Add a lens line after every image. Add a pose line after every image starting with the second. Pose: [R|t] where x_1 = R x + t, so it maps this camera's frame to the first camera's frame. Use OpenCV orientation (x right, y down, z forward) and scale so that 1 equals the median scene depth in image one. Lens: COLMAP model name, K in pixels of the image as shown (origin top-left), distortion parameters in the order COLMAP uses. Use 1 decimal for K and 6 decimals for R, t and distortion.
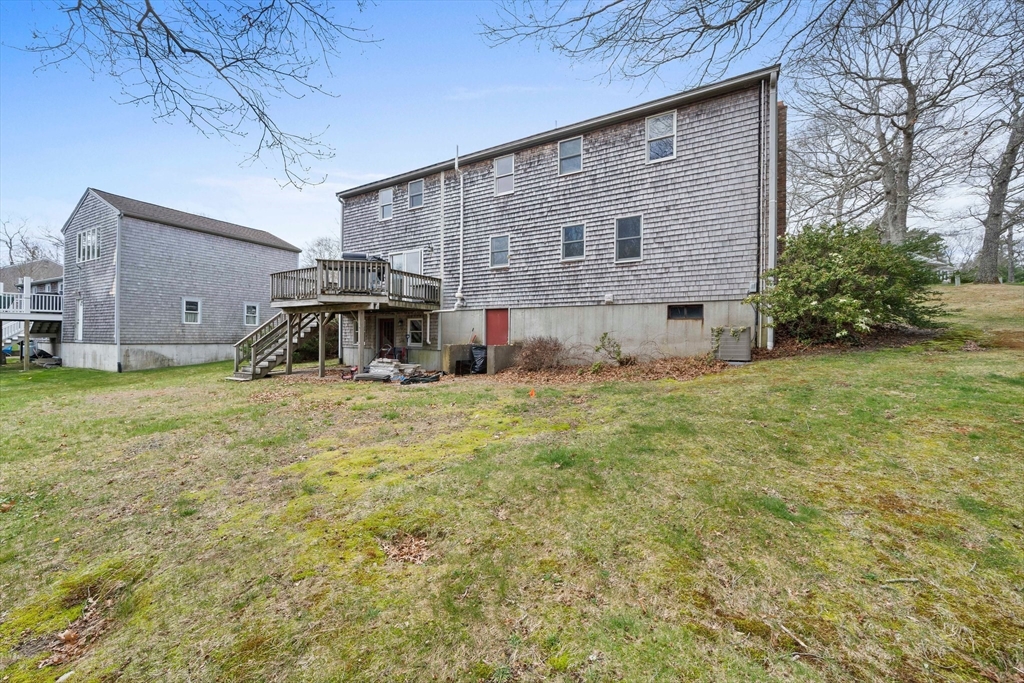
lens RADIAL K [[381.6, 0, 512.0], [0, 381.6, 336.9], [0, 0, 1]] dist [0.001426, -0.000148]
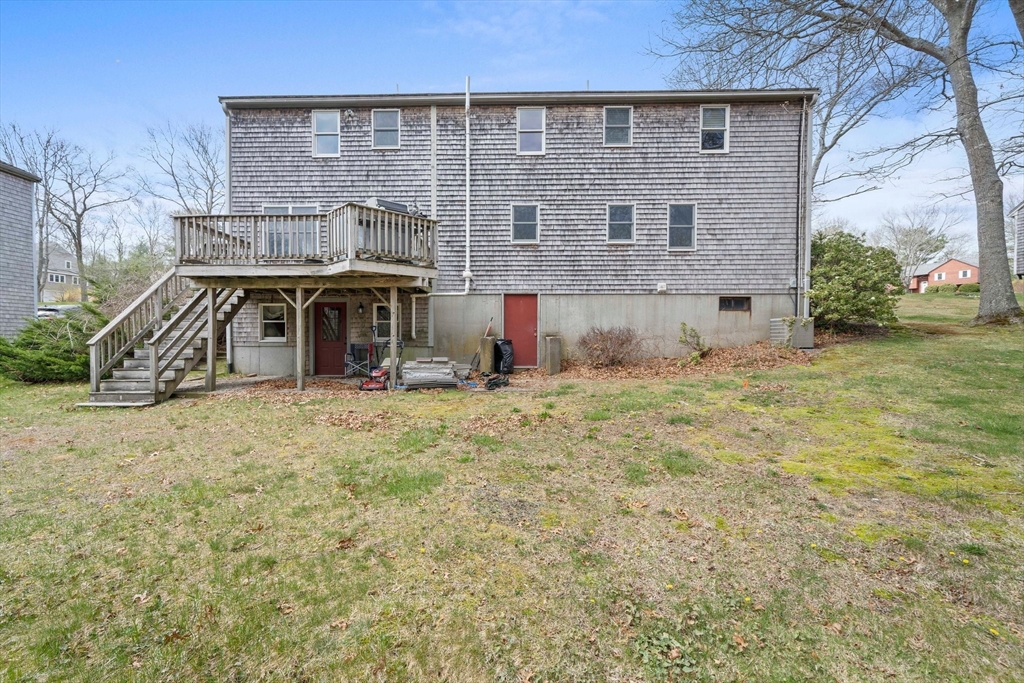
lens RADIAL K [[435.7, 0, 512.0], [0, 435.7, 344.6], [0, 0, 1]] dist [0.001833, 0.000176]
pose [[0.878854, -0.013769, 0.476893, -0.576375], [0.003133, 0.999729, 0.023089, 0.014536], [-0.477081, -0.018798, 0.878658, 0.215620]]
